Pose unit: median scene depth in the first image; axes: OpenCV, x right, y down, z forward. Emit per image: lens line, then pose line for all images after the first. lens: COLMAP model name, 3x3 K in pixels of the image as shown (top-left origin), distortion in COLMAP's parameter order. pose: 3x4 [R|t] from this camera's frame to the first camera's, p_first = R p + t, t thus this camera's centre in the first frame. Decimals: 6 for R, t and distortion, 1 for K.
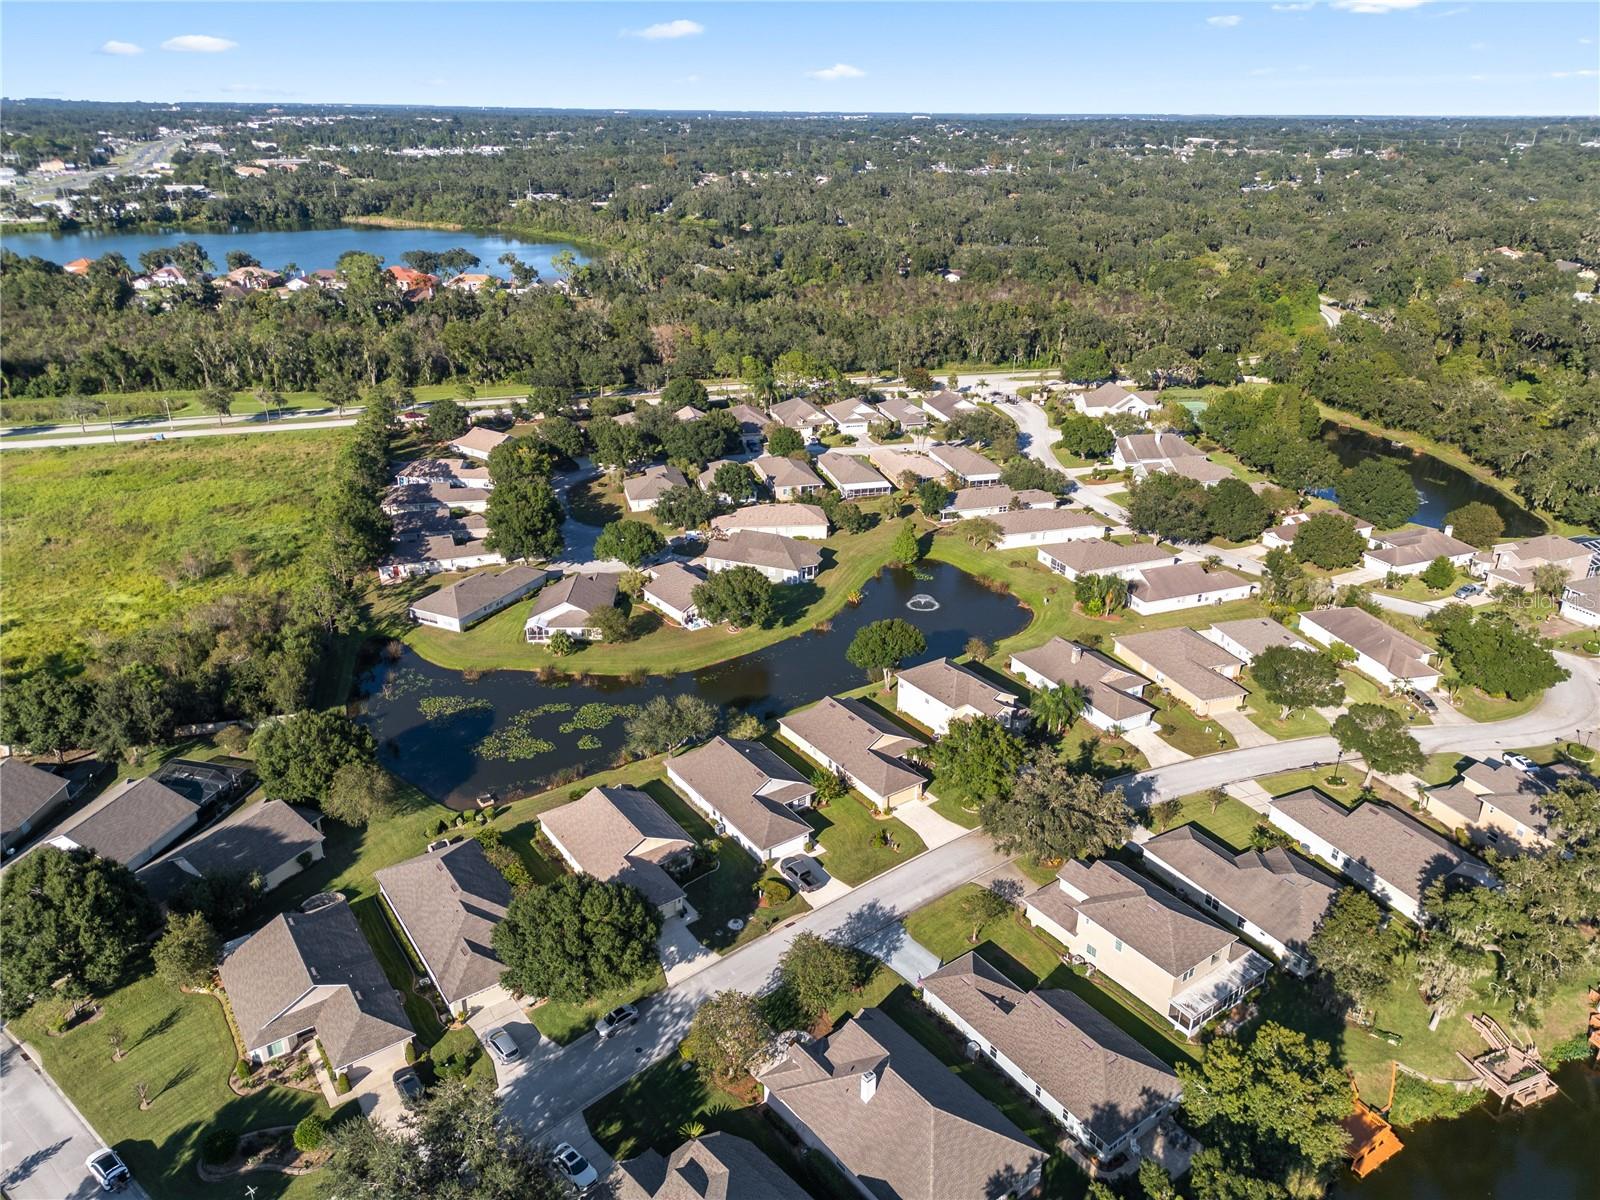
lens RADIAL K [[1120.8, 0, 800.0], [0, 1120.8, 600.0], [0, 0, 1]] dist [0.076161, -0.086863]
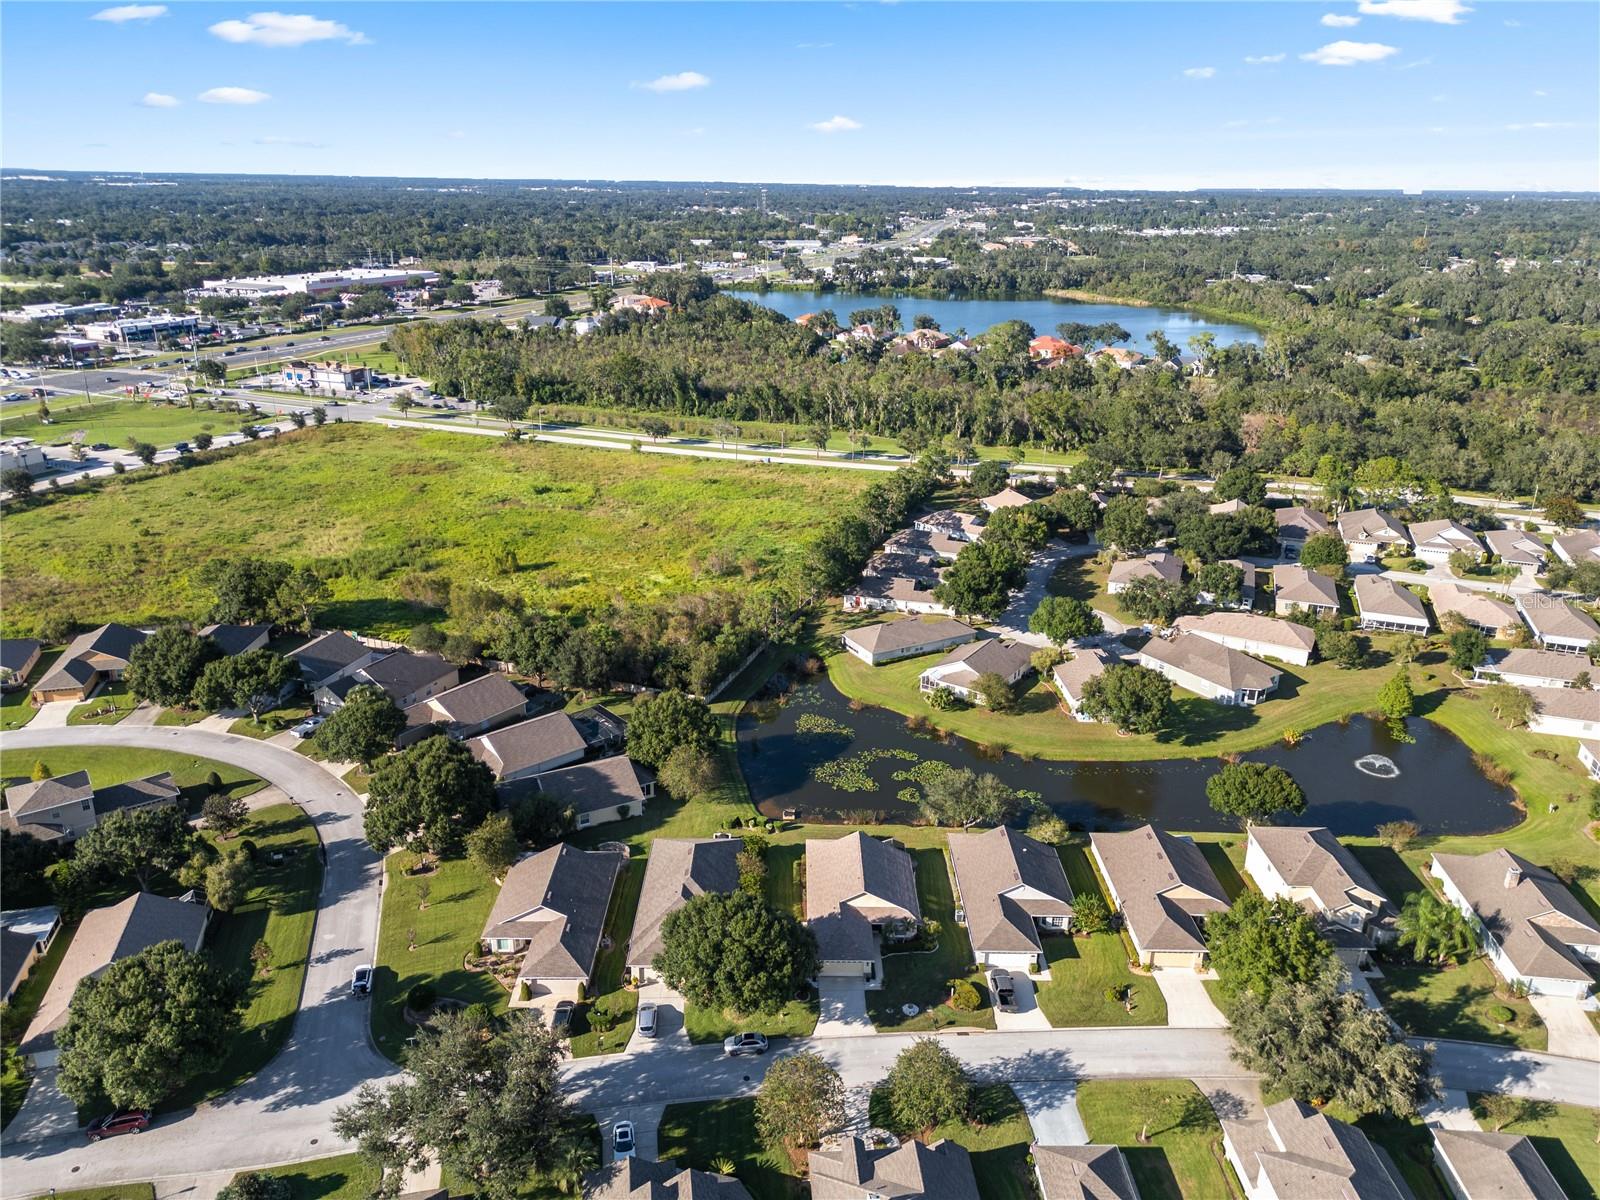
lens RADIAL K [[1120.8, 0, 800.0], [0, 1120.8, 600.0], [0, 0, 1]] dist [0.076161, -0.086863]
pose [[0.815524, 0.200257, -0.542971, 0.184550], [-0.233586, 0.972305, 0.007764, -0.022073], [0.529488, 0.120499, 0.839716, 0.055252]]
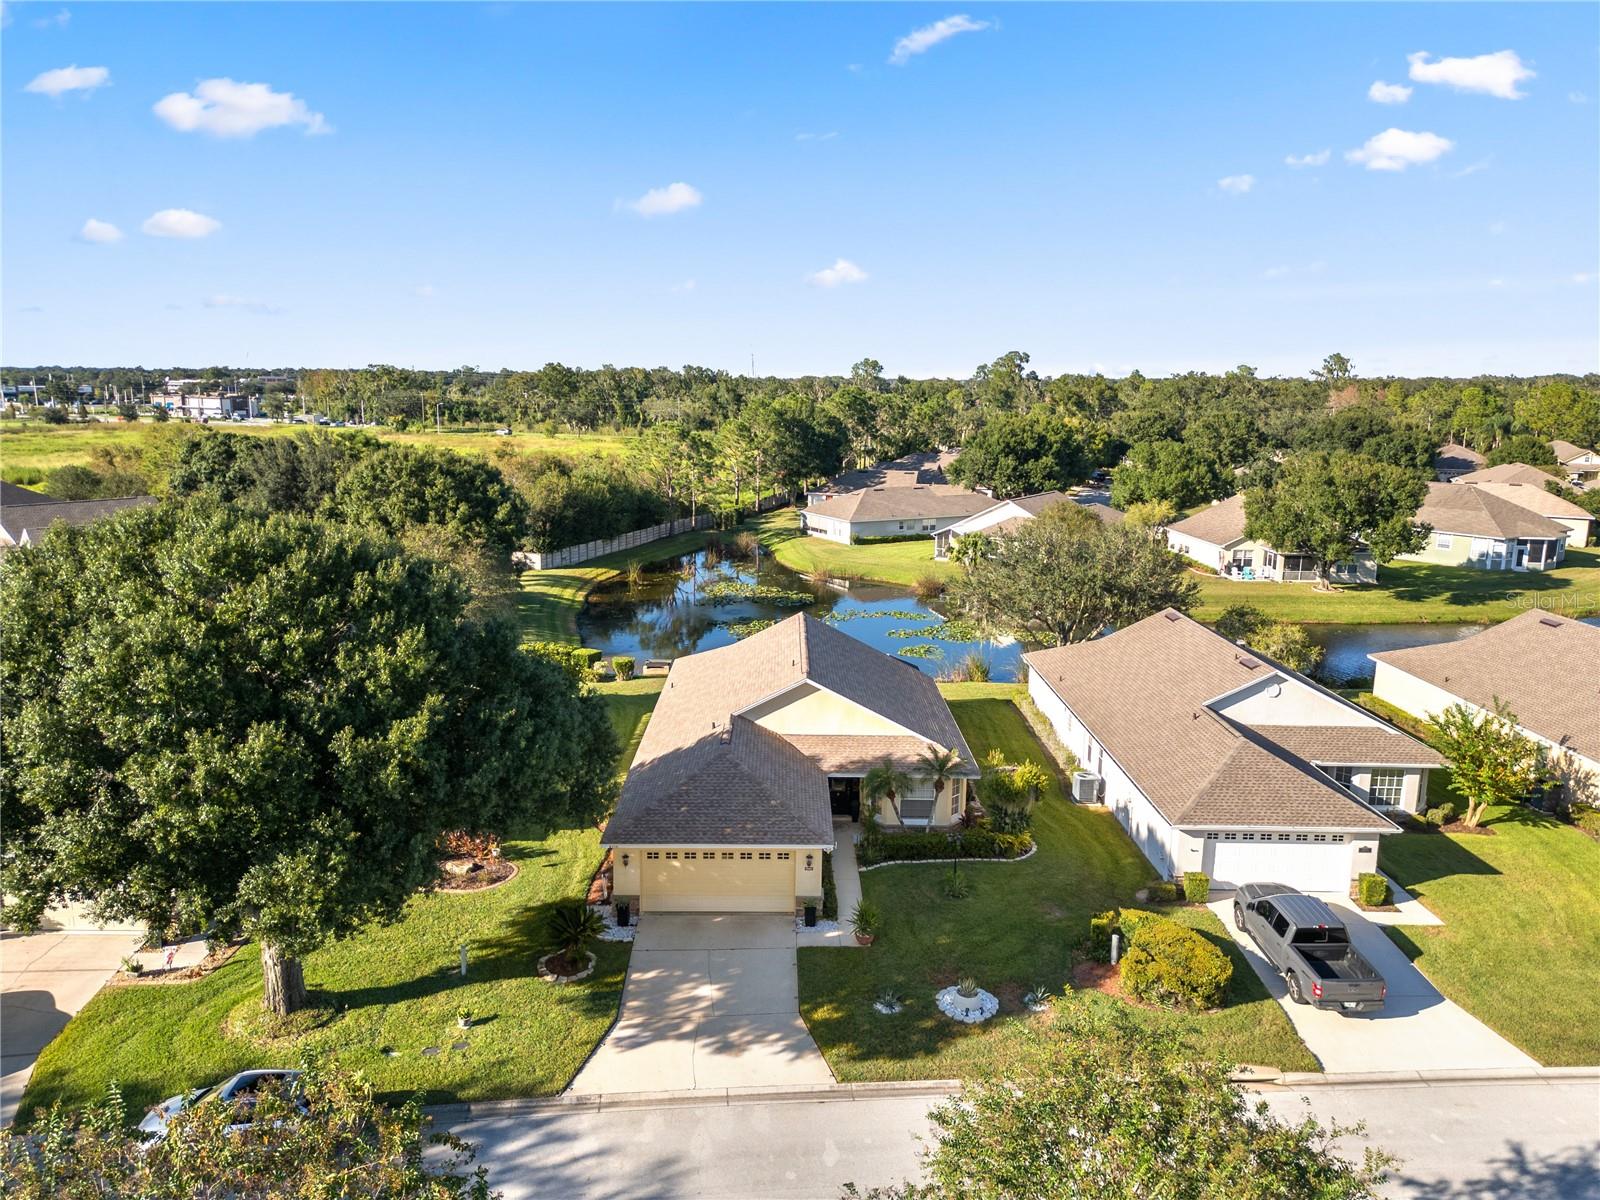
lens RADIAL K [[1120.8, 0, 800.0], [0, 1120.8, 600.0], [0, 0, 1]] dist [0.076161, -0.086863]
pose [[0.820590, 0.108433, -0.561137, 0.025756], [-0.233565, 0.959729, -0.156102, 0.143217], [0.521613, 0.259158, 0.812870, 0.431337]]
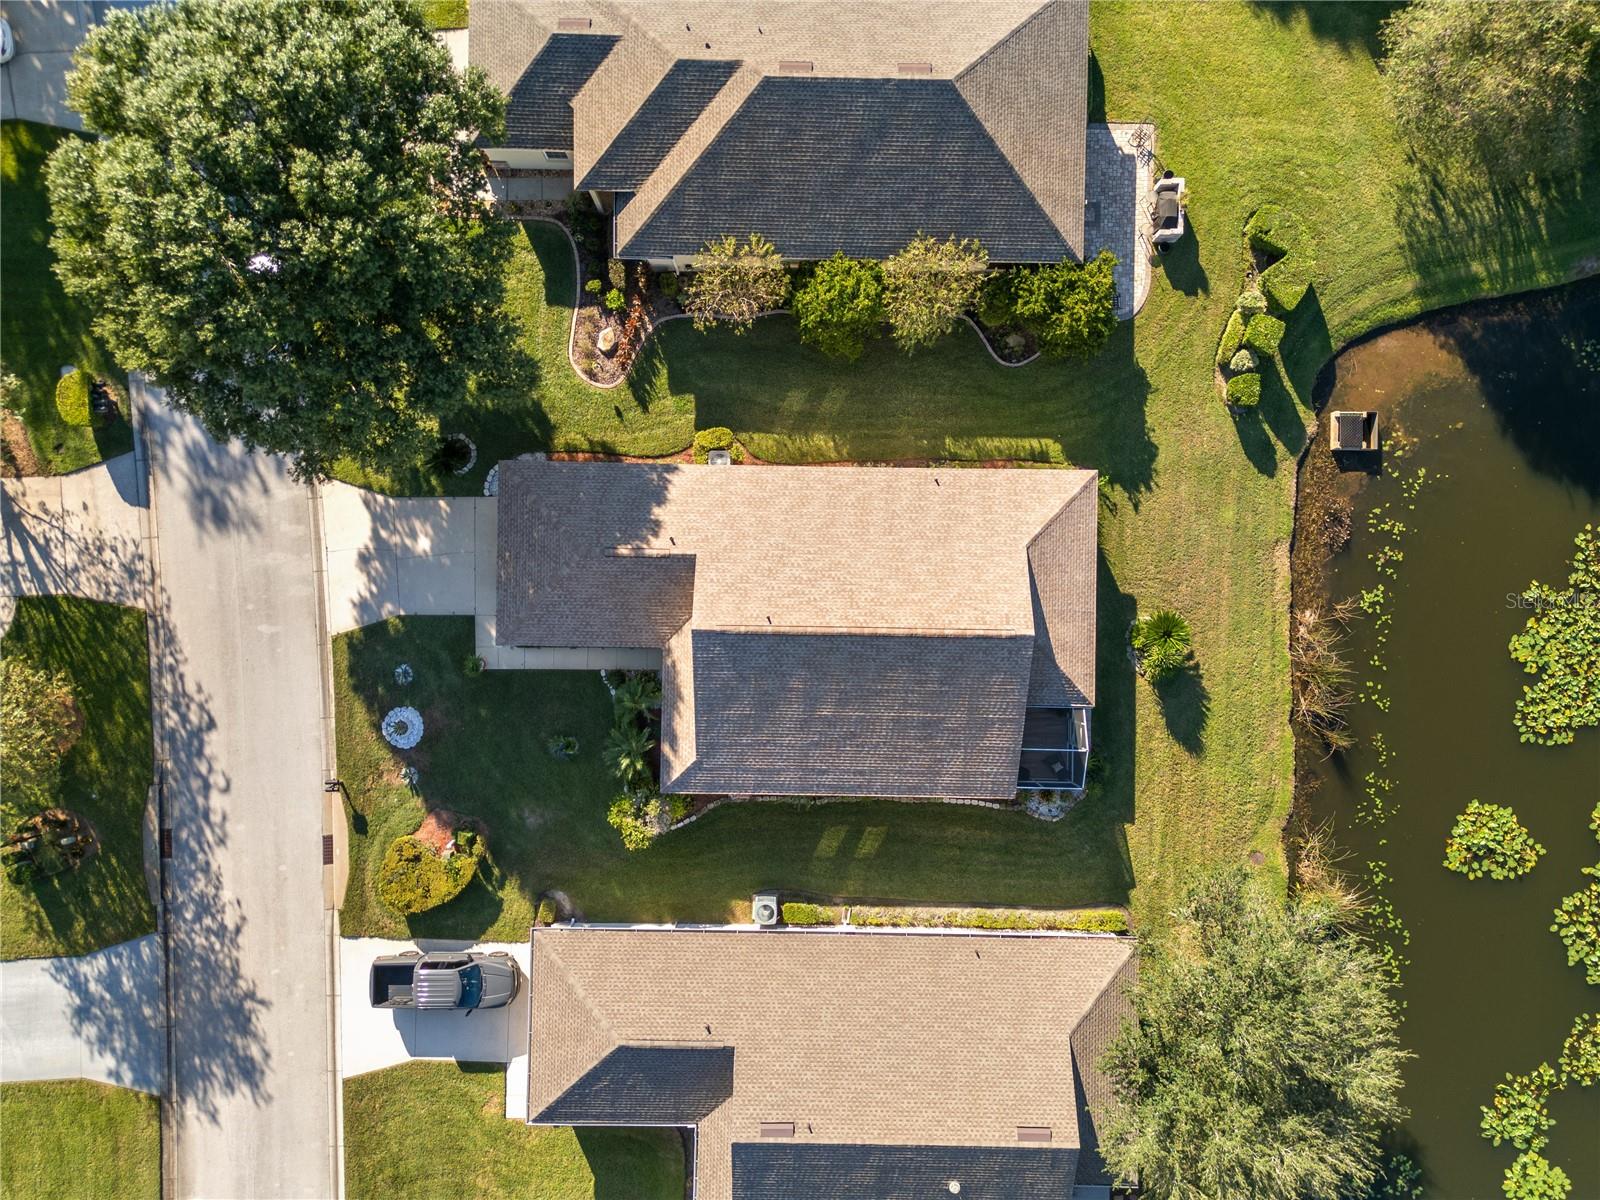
lens RADIAL K [[1120.8, 0, 800.0], [0, 1120.8, 600.0], [0, 0, 1]] dist [0.076161, -0.086863]
pose [[-0.592525, 0.805244, -0.022267, -0.092853], [-0.335810, -0.221785, 0.915447, -0.055149], [0.732220, 0.549903, 0.401822, 0.530218]]
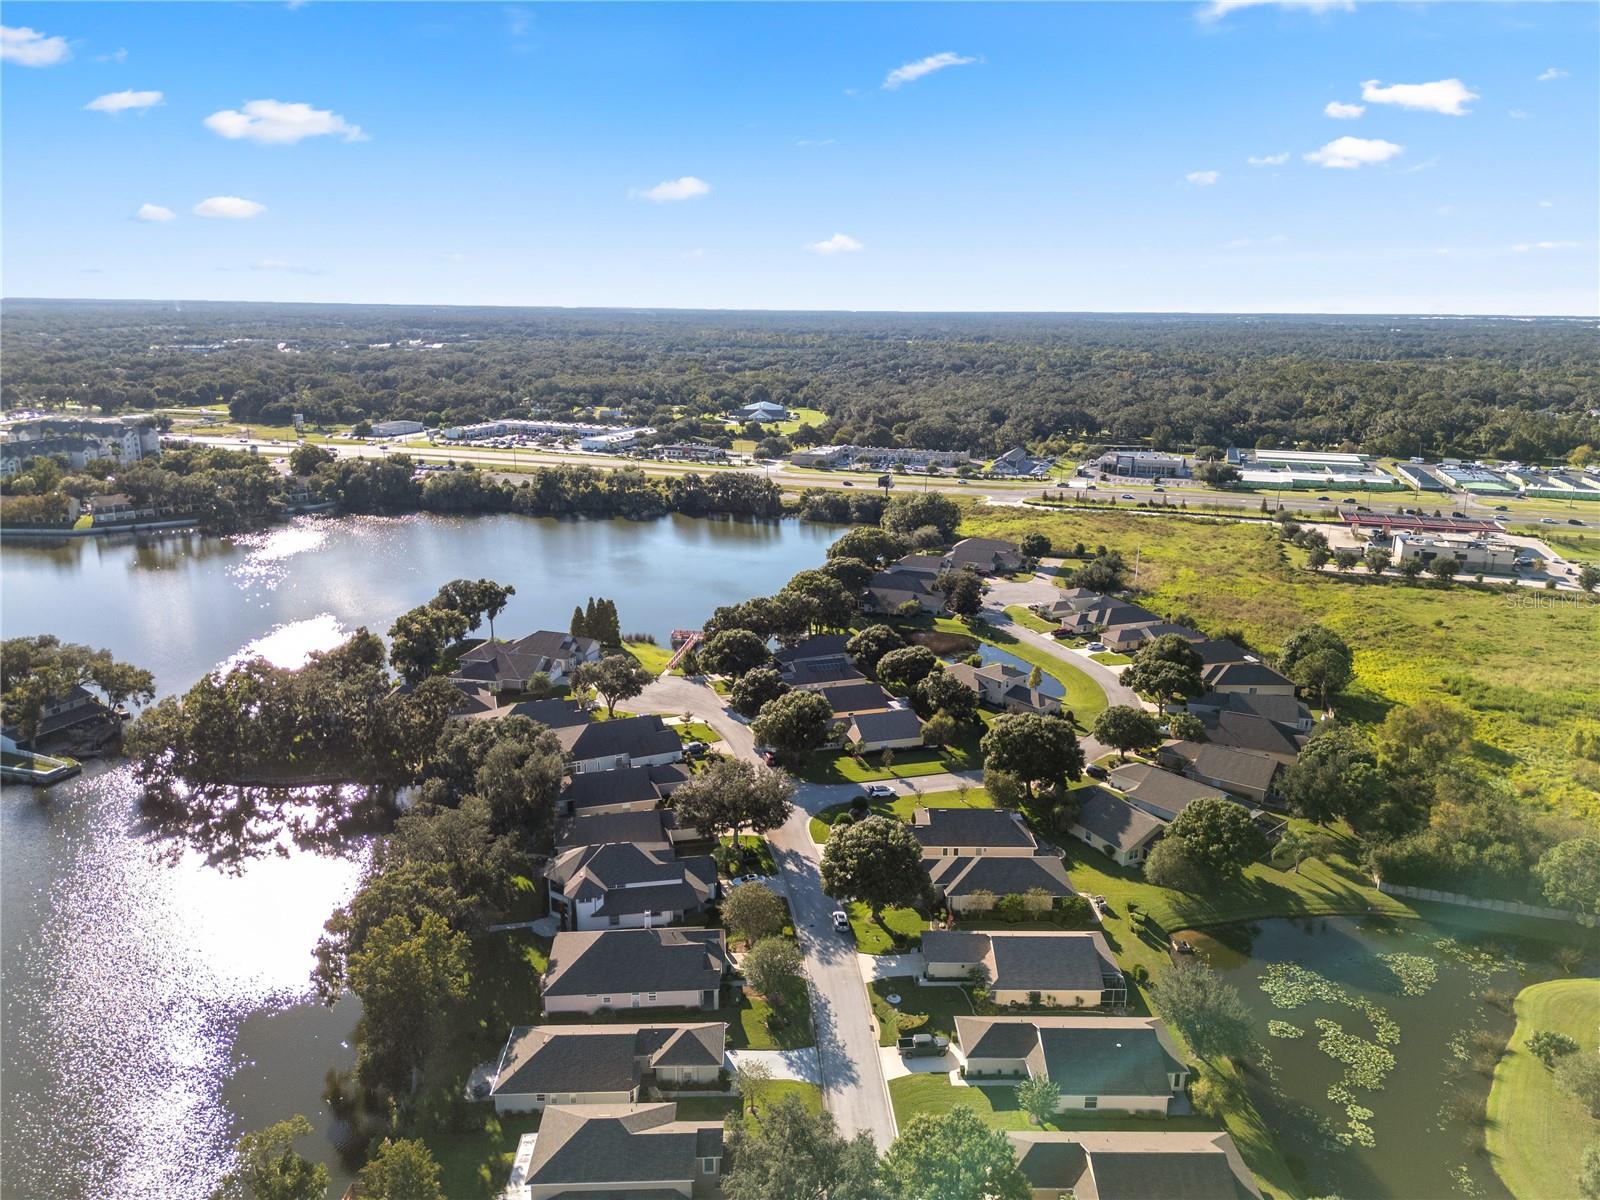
lens RADIAL K [[1120.8, 0, 800.0], [0, 1120.8, 600.0], [0, 0, 1]] dist [0.076161, -0.086863]
pose [[-0.561968, 0.196360, -0.803514, 0.469266], [-0.345624, 0.826805, 0.443777, -0.288878], [0.751489, 0.527102, -0.396771, 0.670530]]
